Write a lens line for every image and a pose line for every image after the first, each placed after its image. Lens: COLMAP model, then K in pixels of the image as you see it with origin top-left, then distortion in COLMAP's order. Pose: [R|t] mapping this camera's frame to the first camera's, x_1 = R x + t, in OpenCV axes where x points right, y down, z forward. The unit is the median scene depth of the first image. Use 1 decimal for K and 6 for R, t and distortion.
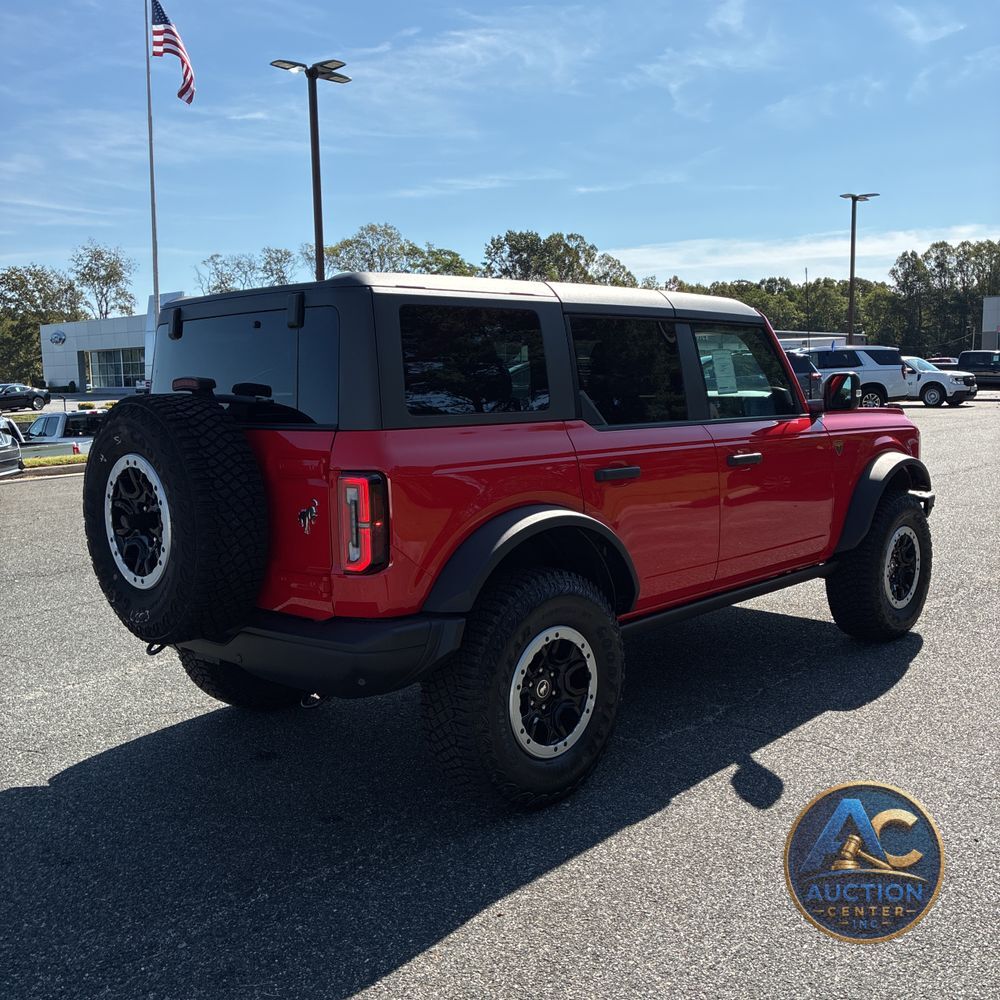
lens RADIAL K [[1063.1, 0, 500.4], [0, 1063.1, 518.9], [0, 0, 1]] dist [0.037180, -0.038745]
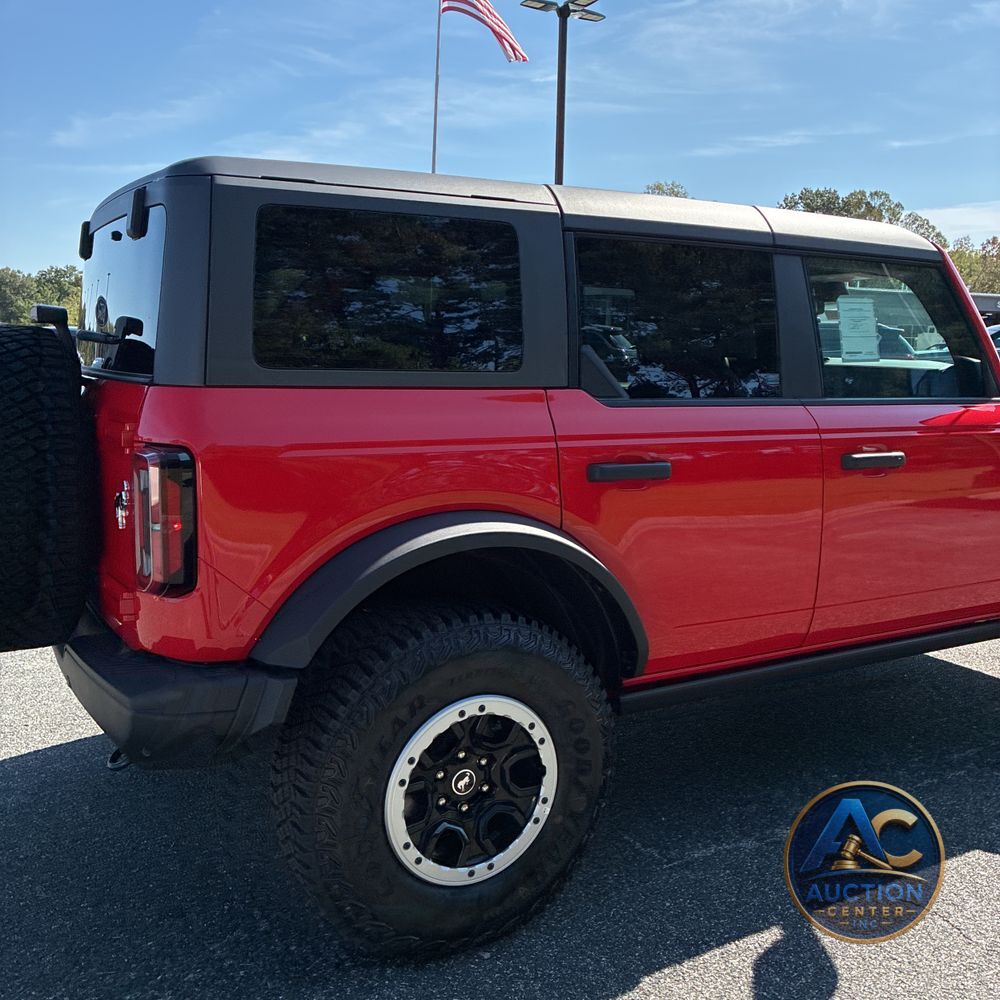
lens RADIAL K [[1010.6, 0, 497.3], [0, 1010.6, 510.4], [0, 0, 1]] dist [0.025481, -0.016492]
pose [[0.953873, 0.085015, -0.287920, 0.218812], [-0.075130, 0.996147, 0.045231, -0.041563], [0.290657, -0.021513, 0.956586, 0.368657]]
